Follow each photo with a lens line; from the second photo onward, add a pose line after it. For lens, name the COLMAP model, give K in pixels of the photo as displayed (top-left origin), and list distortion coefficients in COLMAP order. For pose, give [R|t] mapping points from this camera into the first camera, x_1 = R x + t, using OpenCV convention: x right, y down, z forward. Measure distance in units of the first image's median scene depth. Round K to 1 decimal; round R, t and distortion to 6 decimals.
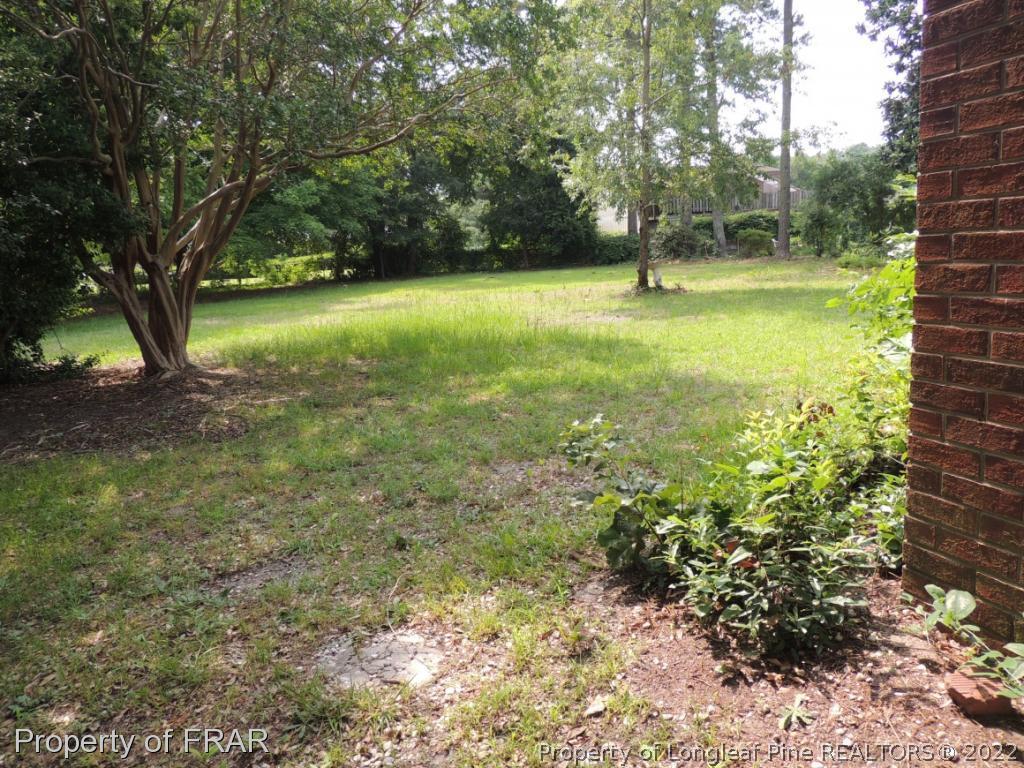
lens RADIAL K [[728.8, 0, 511.6], [0, 728.8, 384.3], [0, 0, 1]] dist [-0.023552, 0.007108]
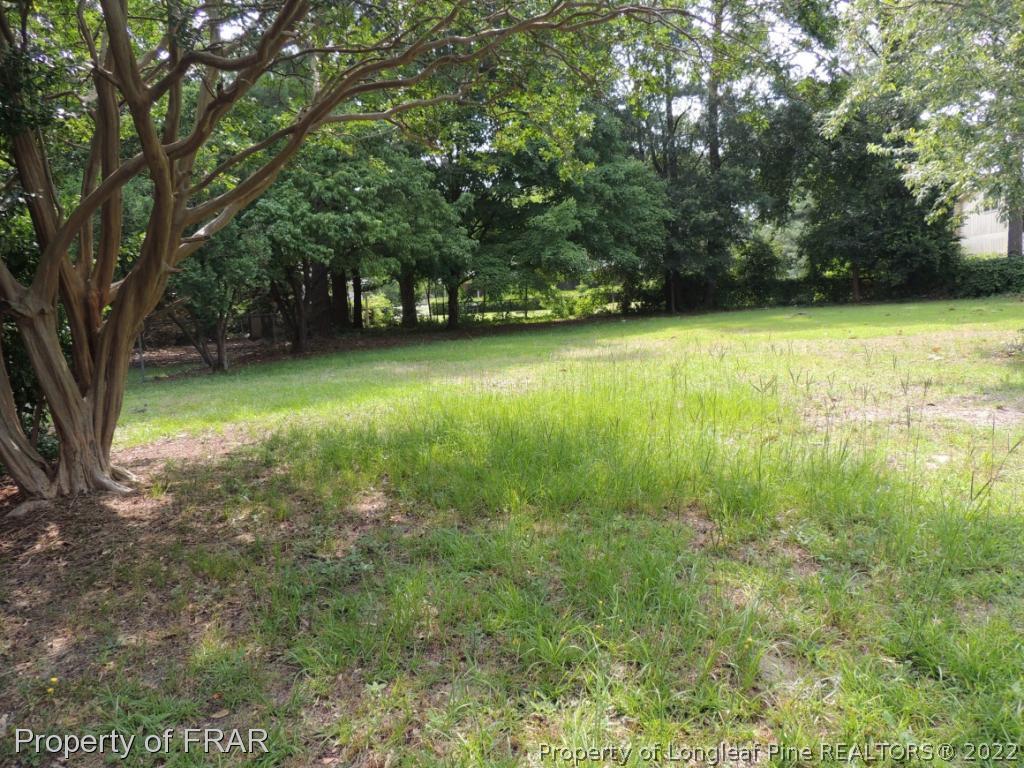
lens RADIAL K [[728.8, 0, 513.2], [0, 728.8, 383.2], [0, 0, 1]] dist [-0.023552, 0.007108]
pose [[0.907328, 0.048235, -0.417648, 0.015660], [-0.066010, 0.997420, -0.028212, -0.023368], [0.415209, 0.053167, 0.908171, 0.130840]]
